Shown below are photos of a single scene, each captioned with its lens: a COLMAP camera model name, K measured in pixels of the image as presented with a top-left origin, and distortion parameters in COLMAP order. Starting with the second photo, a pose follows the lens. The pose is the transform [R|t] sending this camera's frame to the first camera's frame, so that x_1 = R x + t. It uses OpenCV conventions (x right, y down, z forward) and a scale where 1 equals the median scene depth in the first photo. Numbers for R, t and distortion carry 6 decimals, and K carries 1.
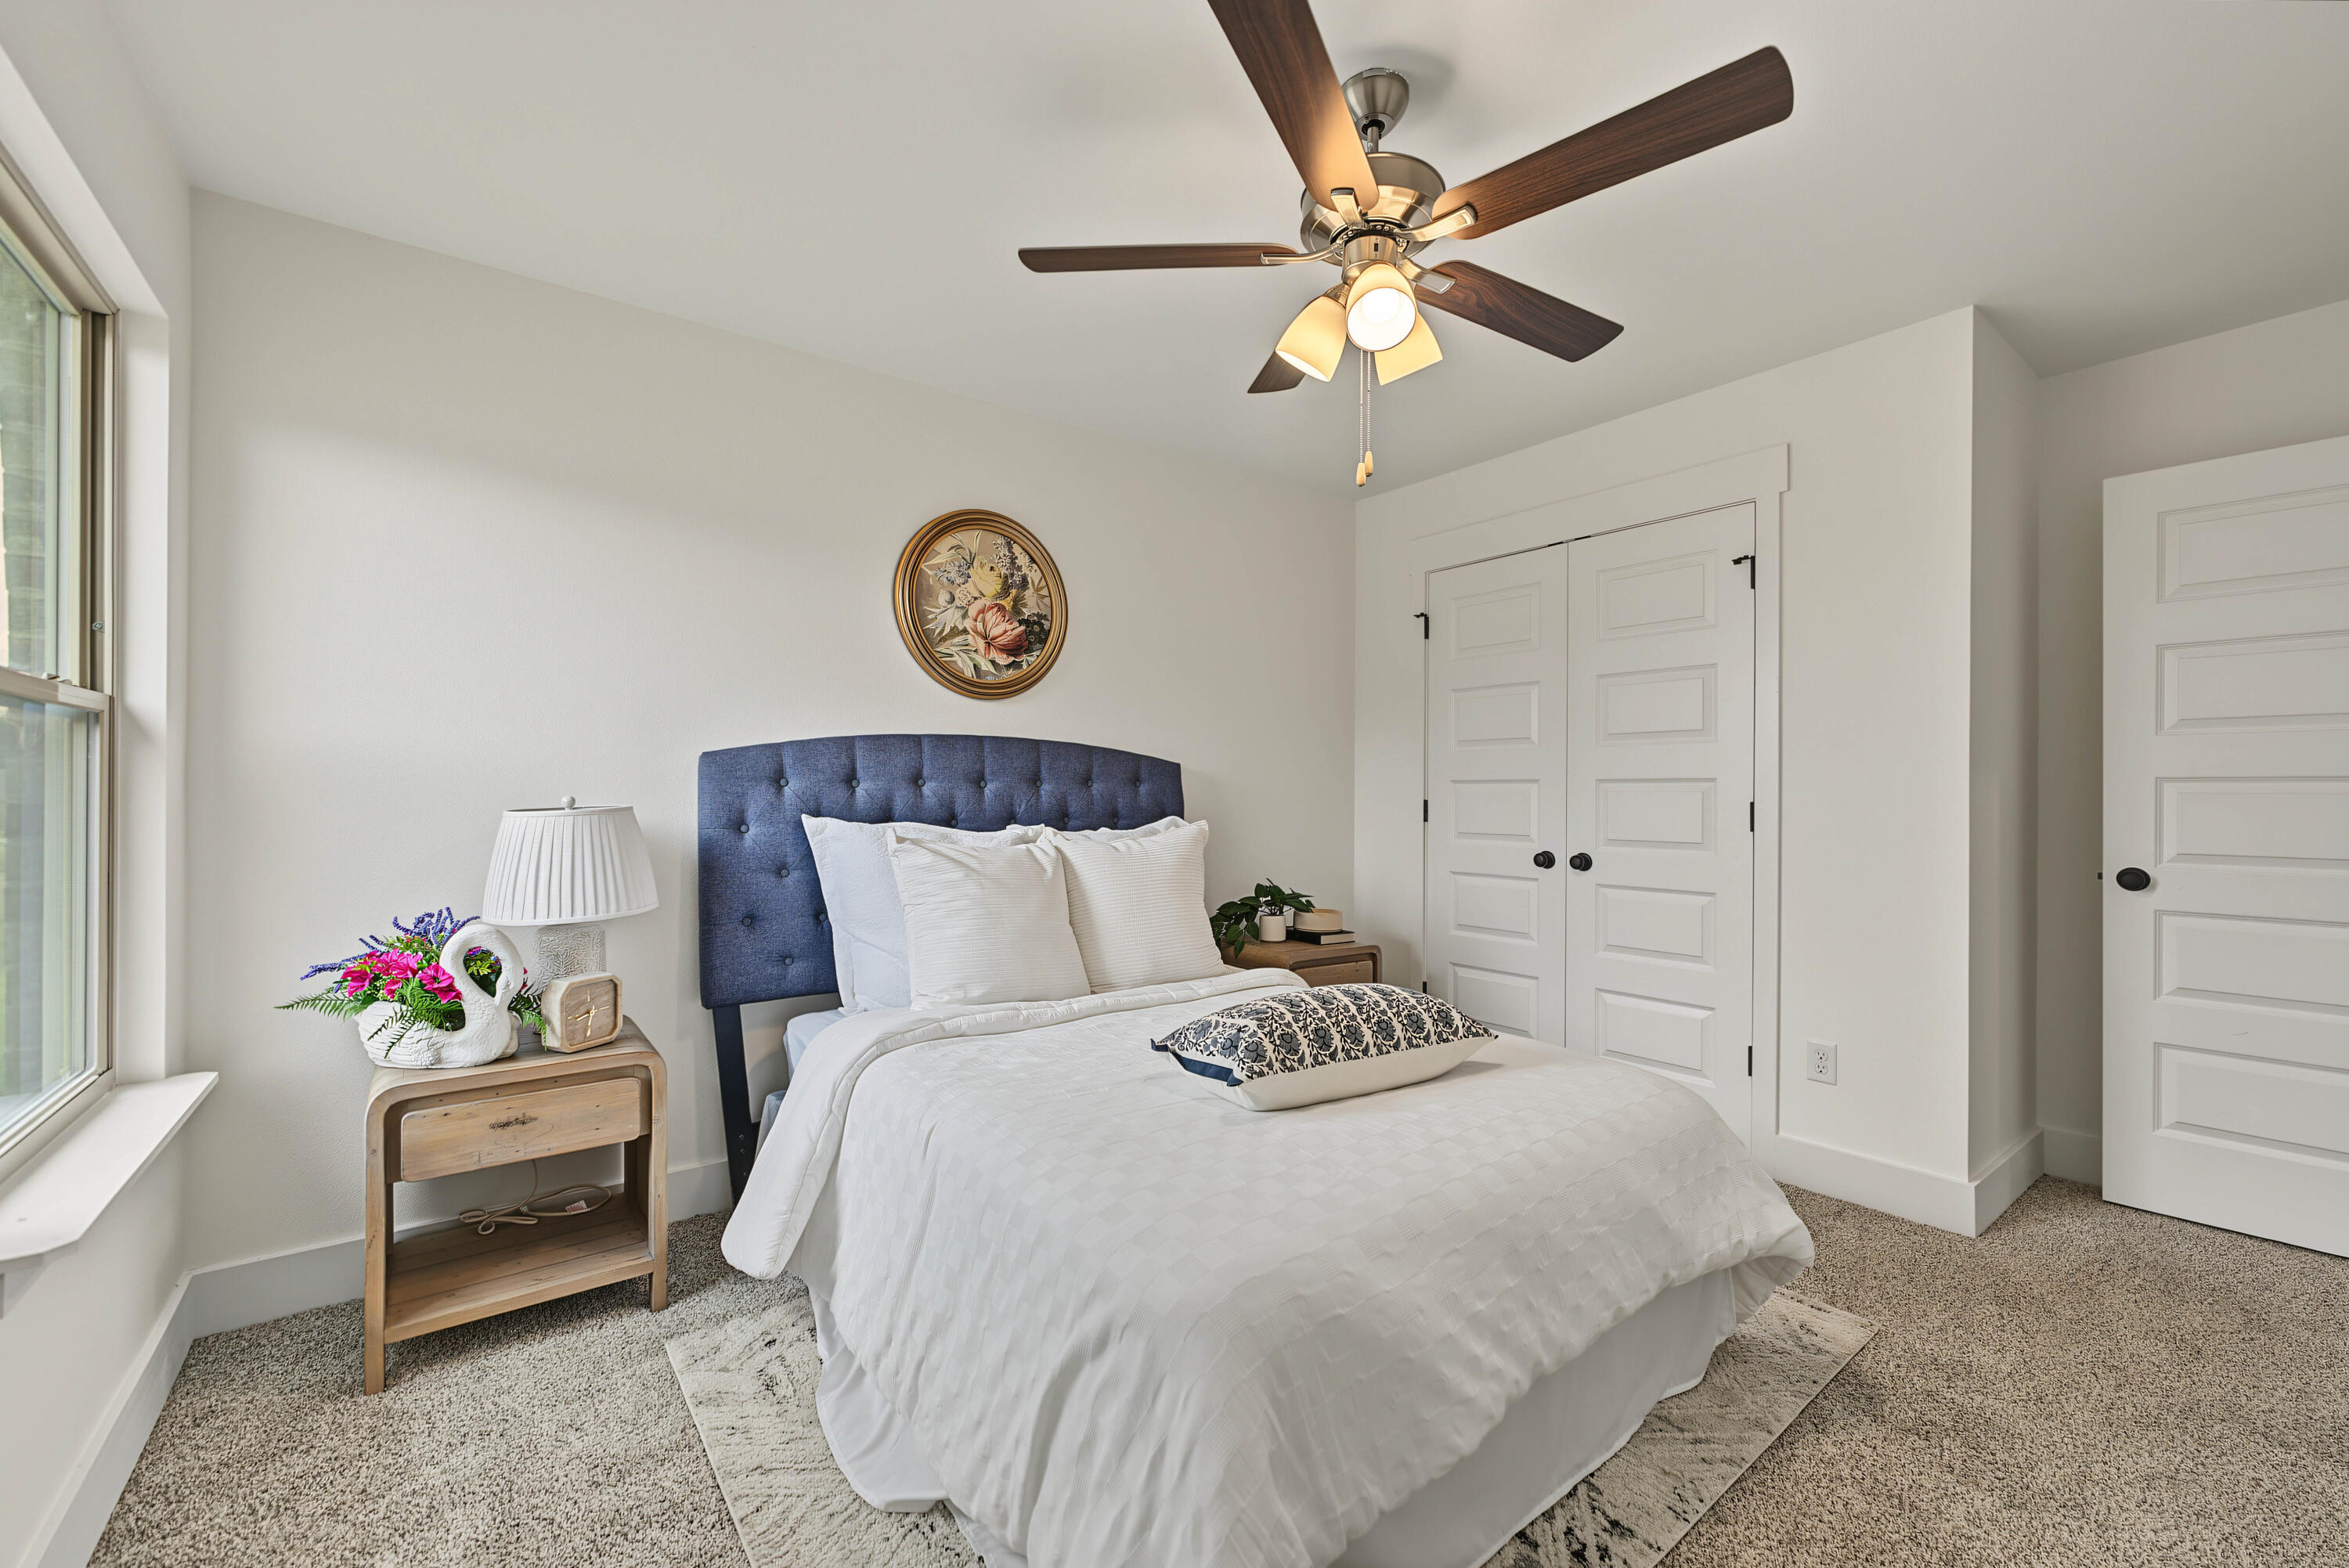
lens RADIAL K [[956.3, 0, 1182.6], [0, 956.3, 799.7], [0, 0, 1]] dist [-0.003081, 0.000760]
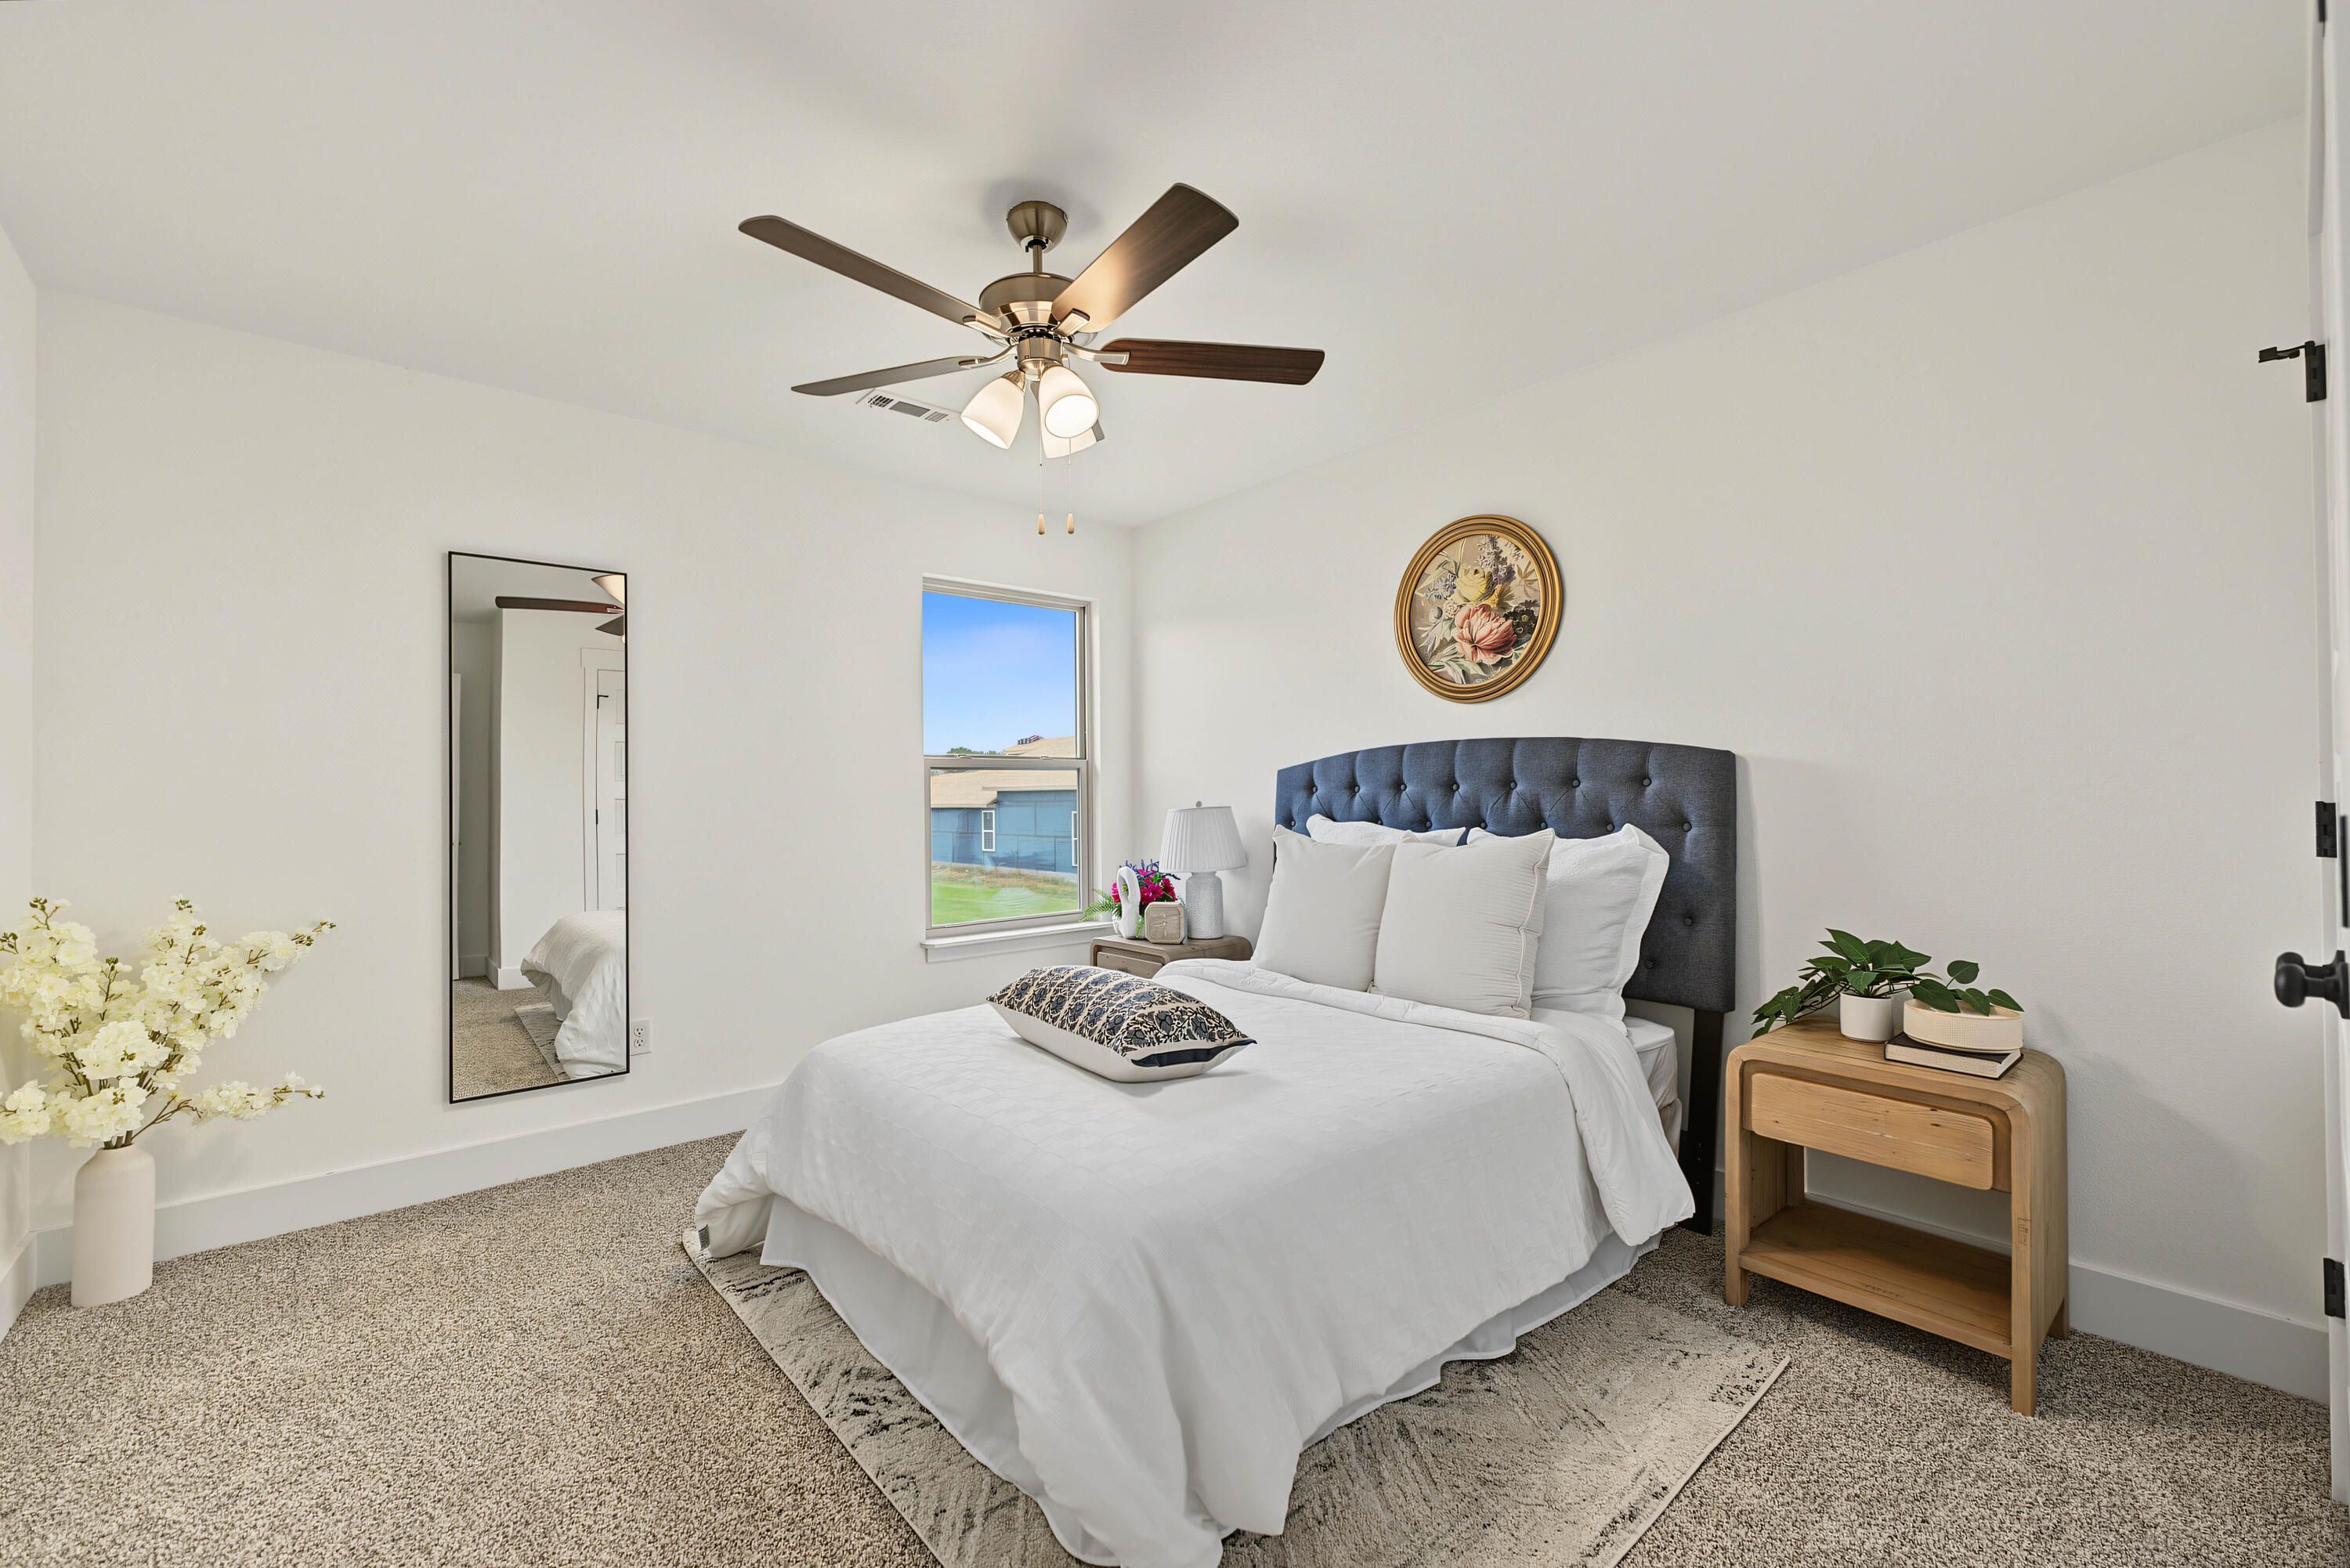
lens RADIAL K [[956.7, 0, 1133.3], [0, 956.7, 793.2], [0, 0, 1]] dist [-0.003081, 0.000760]
pose [[0.034703, -0.006376, -0.999377, 0.787865], [0.005710, 0.999965, -0.006182, -0.005904], [0.999381, -0.005492, 0.034738, 0.607680]]
